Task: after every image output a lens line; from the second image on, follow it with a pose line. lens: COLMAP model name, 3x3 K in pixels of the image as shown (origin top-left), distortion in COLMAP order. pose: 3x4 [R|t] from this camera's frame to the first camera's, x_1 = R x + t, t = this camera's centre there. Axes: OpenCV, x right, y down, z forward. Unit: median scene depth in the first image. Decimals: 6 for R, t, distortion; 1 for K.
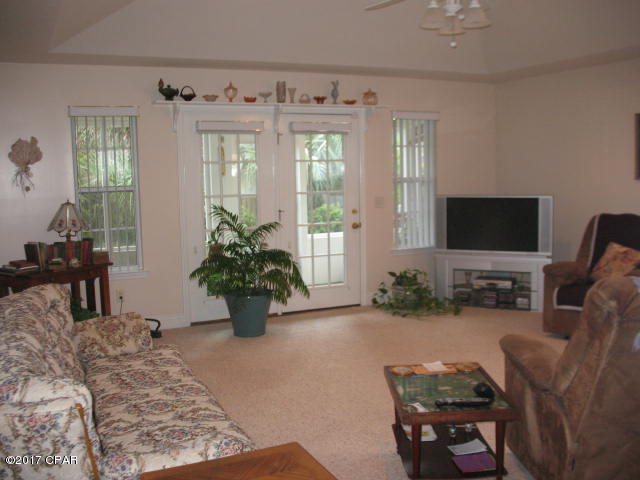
lens RADIAL K [[669.4, 0, 320.4], [0, 669.4, 244.4], [0, 0, 1]] dist [-0.120518, 0.000000]
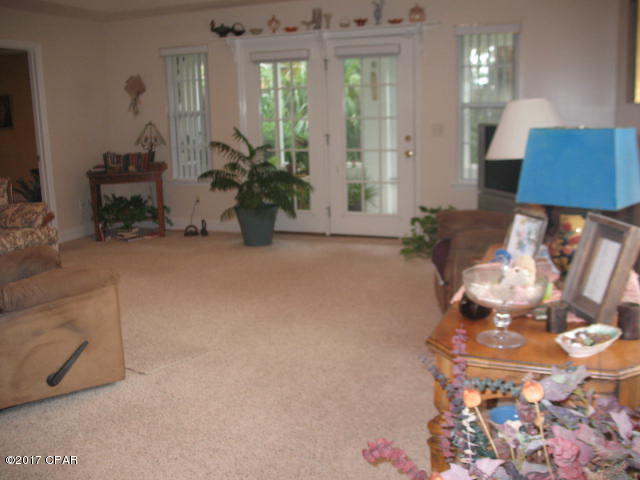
lens RADIAL K [[669.4, 0, 319.8], [0, 669.4, 235.5], [0, 0, 1]] dist [-0.120518, 0.000000]
pose [[0.668455, 0.148726, -0.728731, 0.766411], [-0.057458, 0.987201, 0.148771, -0.054090], [0.741530, -0.057576, 0.668445, 0.318421]]
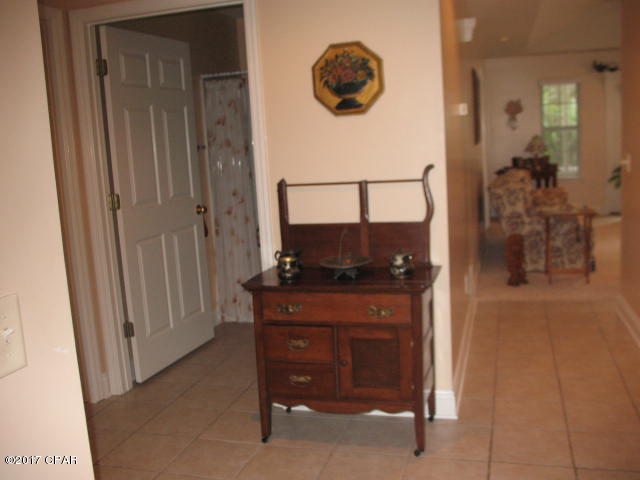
lens RADIAL K [[669.4, 0, 319.5], [0, 669.4, 240.1], [0, 0, 1]] dist [-0.120518, 0.000000]
pose [[0.757960, 0.080218, -0.647350, 0.301873], [-0.025214, 0.995271, 0.093809, 0.056876], [0.651813, -0.054781, 0.756398, -0.649714]]
